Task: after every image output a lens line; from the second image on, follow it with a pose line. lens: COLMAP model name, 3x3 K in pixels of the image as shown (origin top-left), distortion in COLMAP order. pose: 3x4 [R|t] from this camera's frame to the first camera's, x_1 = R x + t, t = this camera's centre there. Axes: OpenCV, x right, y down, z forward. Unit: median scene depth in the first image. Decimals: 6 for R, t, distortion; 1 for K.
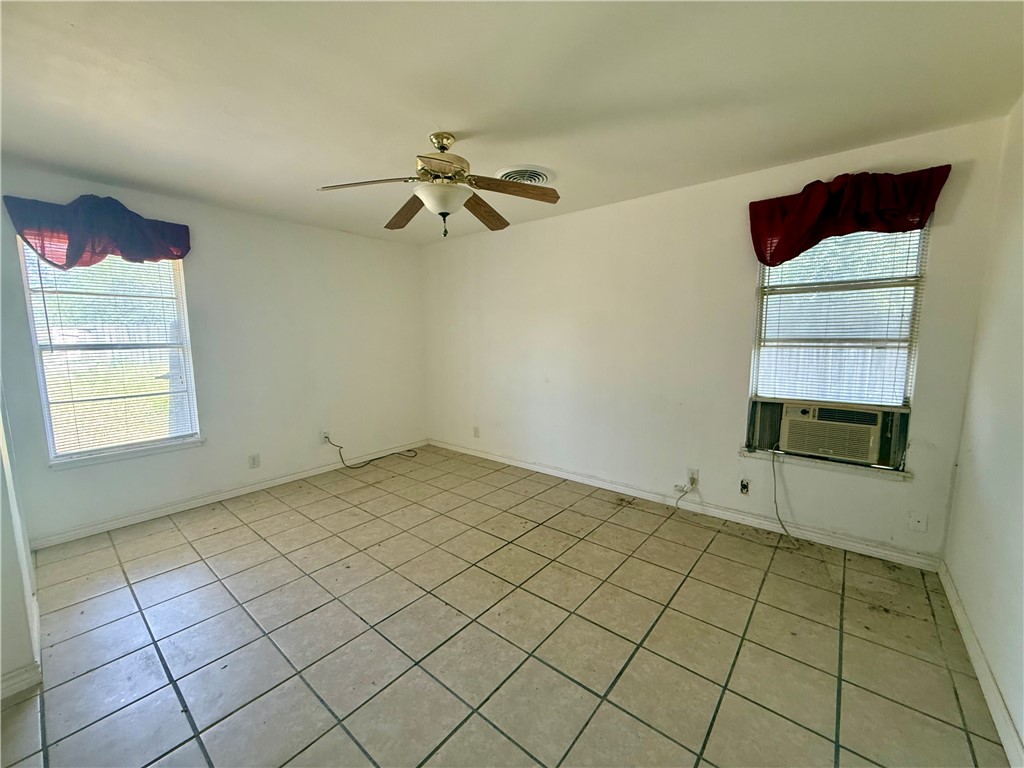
lens RADIAL K [[410.1, 0, 506.0], [0, 410.1, 388.1], [0, 0, 1]] dist [-0.000200, 0.000557]
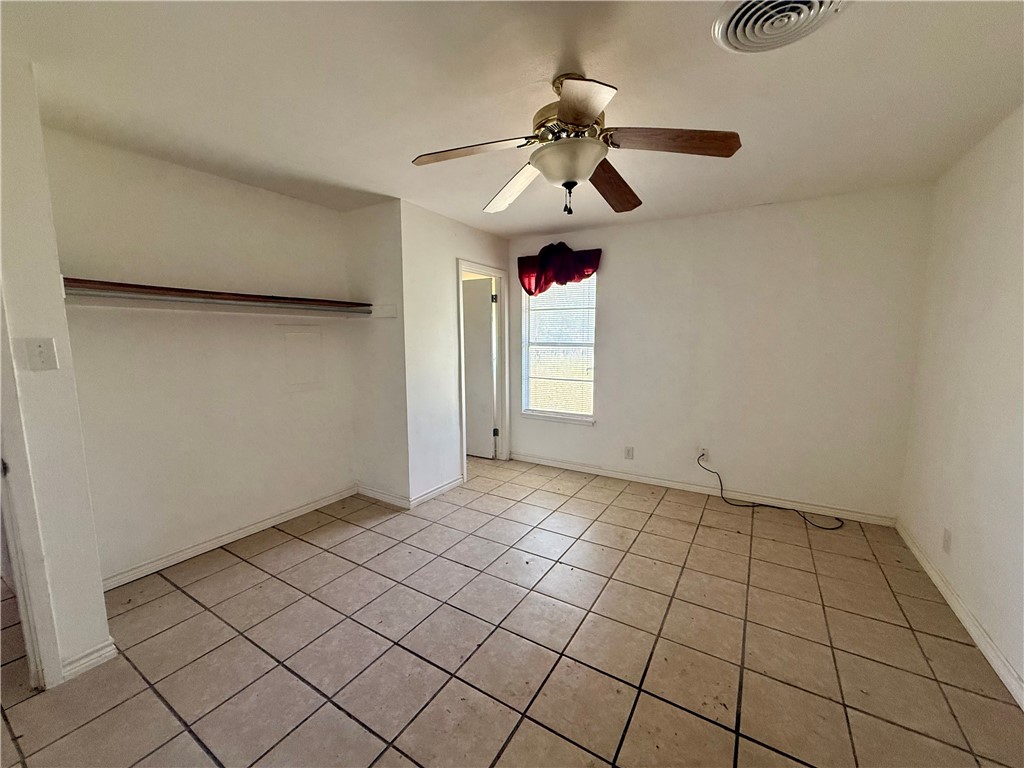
lens RADIAL K [[410.1, 0, 506.6], [0, 410.1, 382.1], [0, 0, 1]] dist [-0.000200, 0.000557]
pose [[0.139936, 0.120261, -0.982830, 0.465098], [-0.126027, 0.986687, 0.102789, -0.093106], [0.982107, 0.109479, 0.153229, 0.599662]]
